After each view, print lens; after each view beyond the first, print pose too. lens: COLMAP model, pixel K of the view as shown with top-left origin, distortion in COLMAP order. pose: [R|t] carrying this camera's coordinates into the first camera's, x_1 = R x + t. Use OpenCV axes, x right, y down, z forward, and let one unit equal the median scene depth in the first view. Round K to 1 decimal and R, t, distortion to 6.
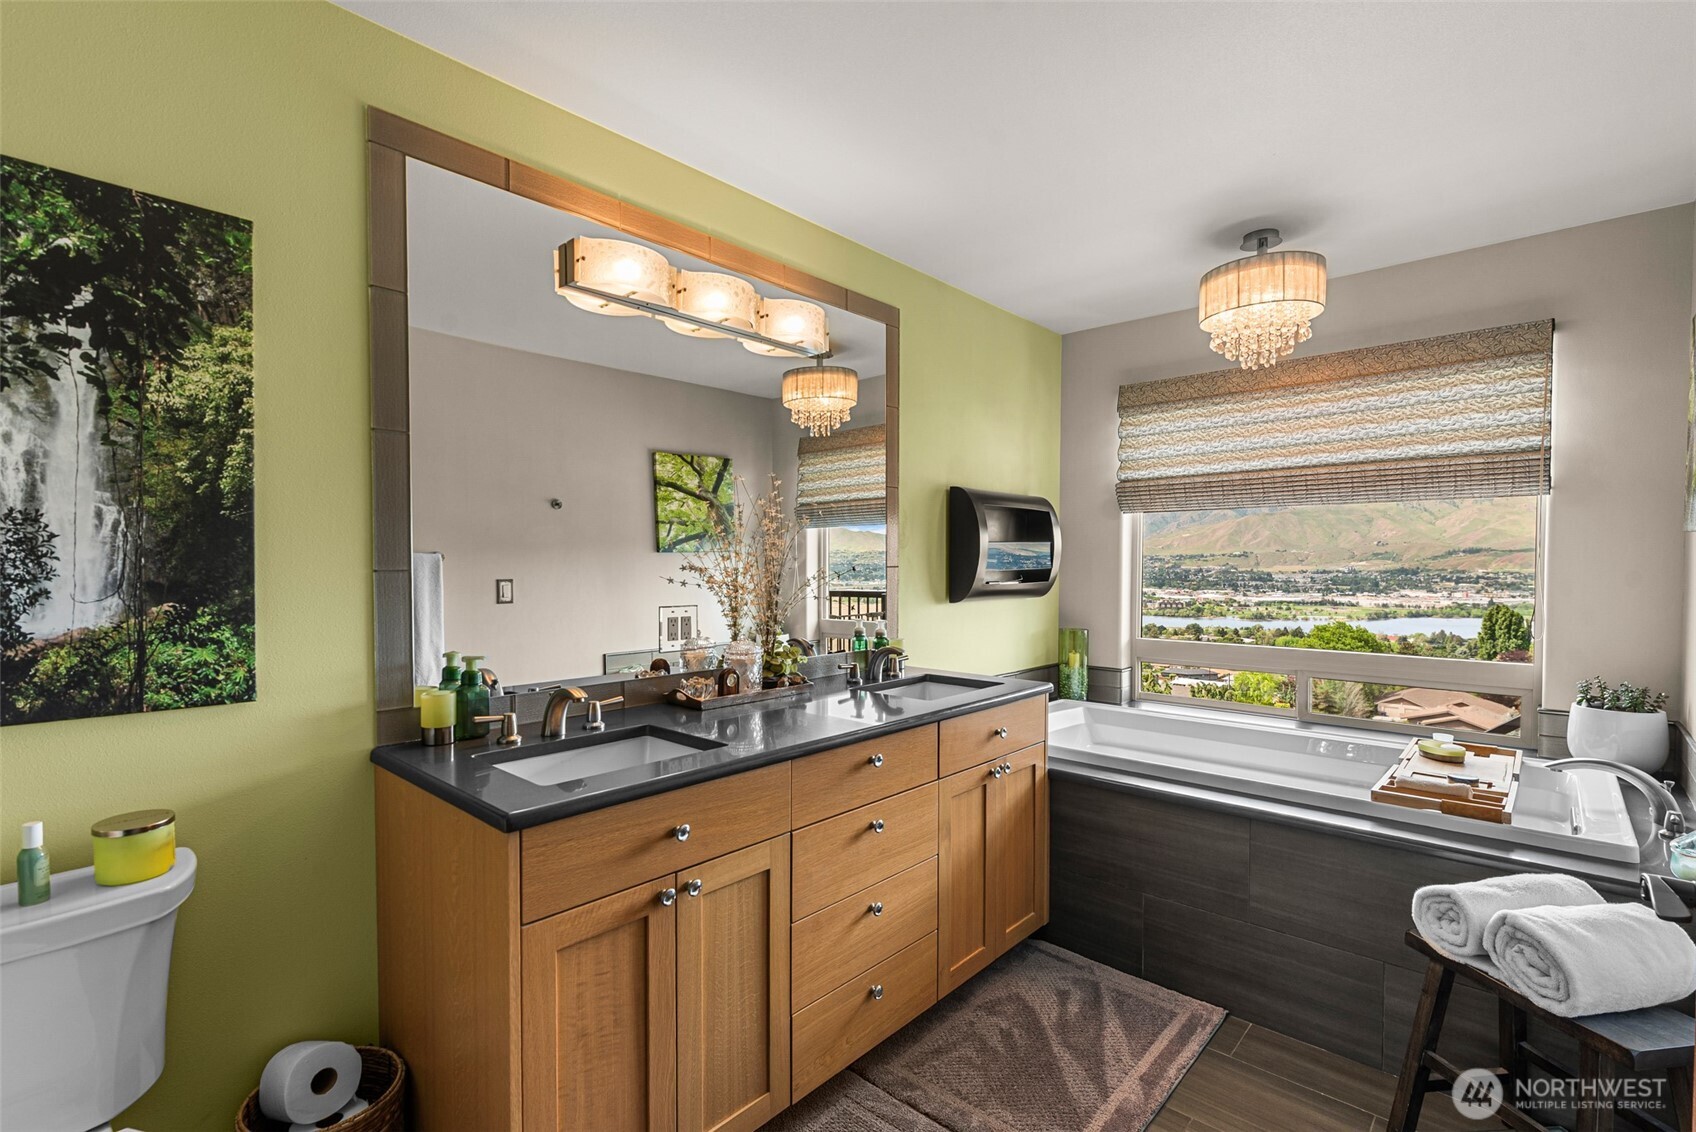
lens RADIAL K [[779.3, 0, 814.7], [0, 779.3, 567.0], [0, 0, 1]] dist [-0.000039, -0.000466]
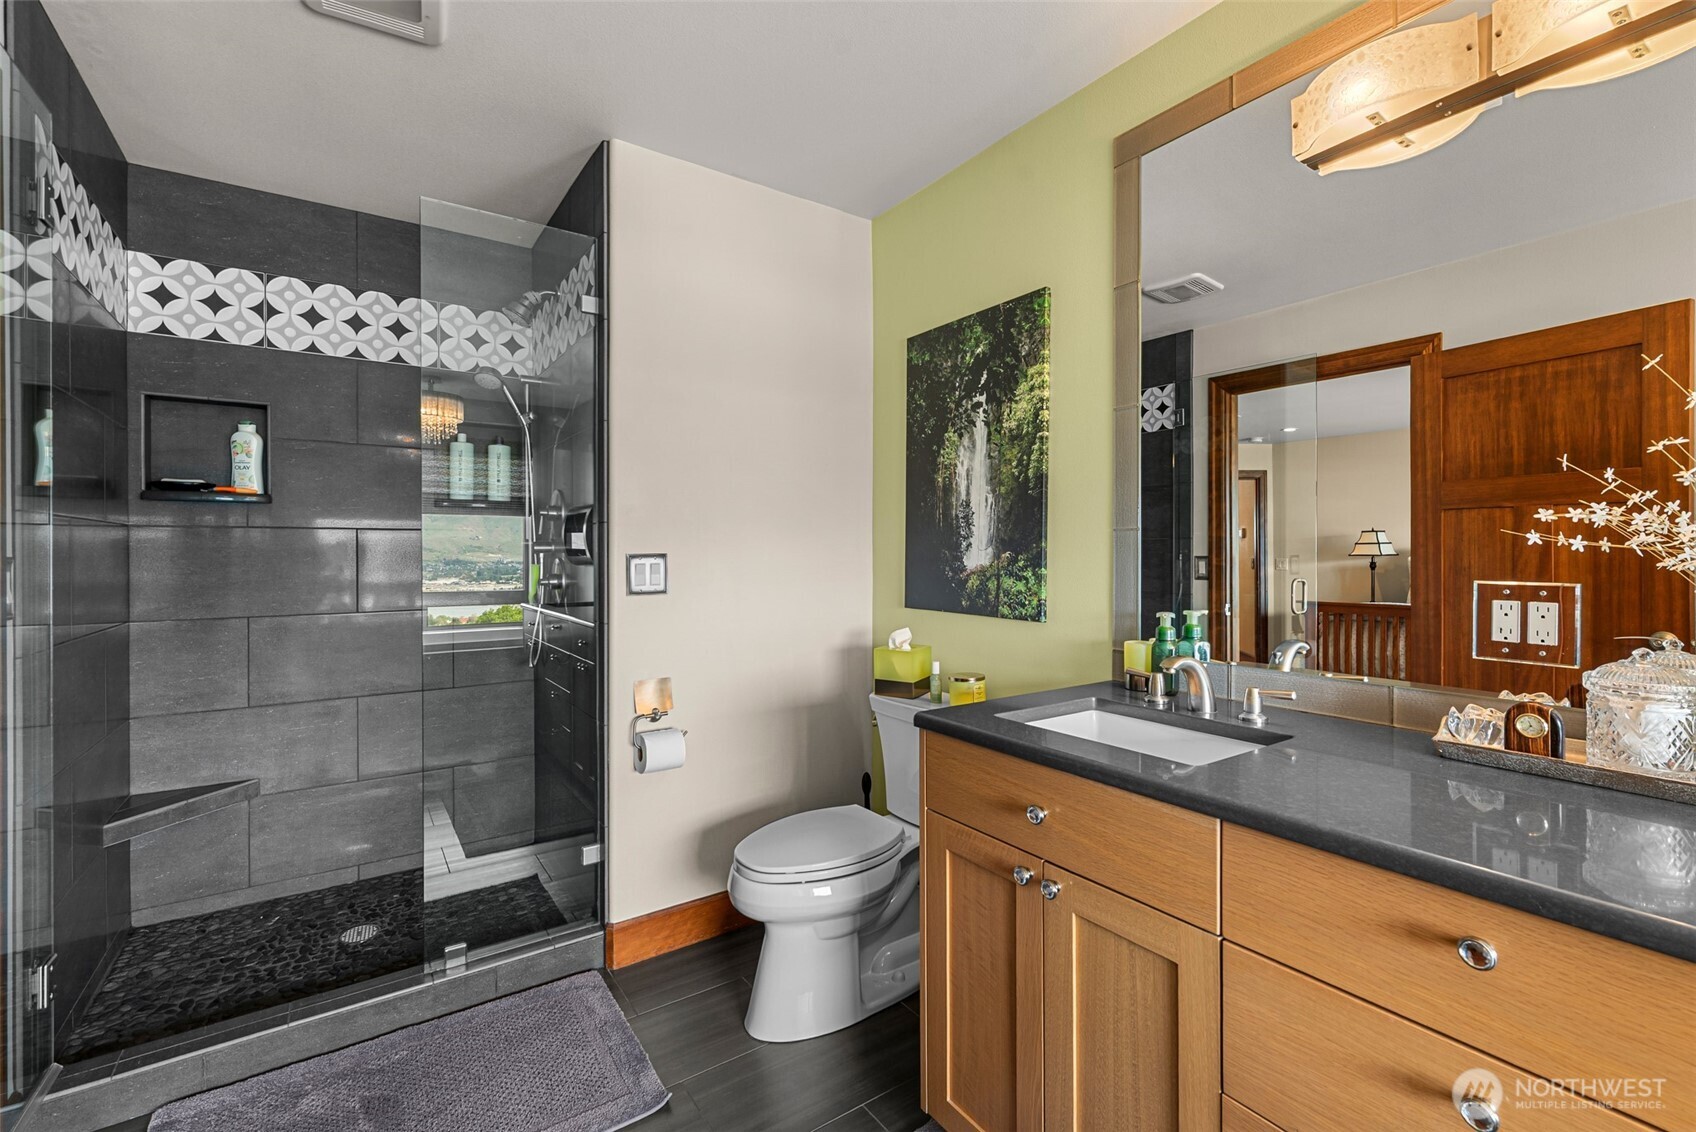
lens RADIAL K [[736.5, 0, 873.6], [0, 736.5, 545.1], [0, 0, 1]] dist [0.003810, -0.002909]
pose [[-0.186259, -0.010580, -0.982444, 0.709175], [-0.006697, 0.999932, -0.009499, 0.048887], [0.982478, 0.004810, -0.186317, 1.013550]]
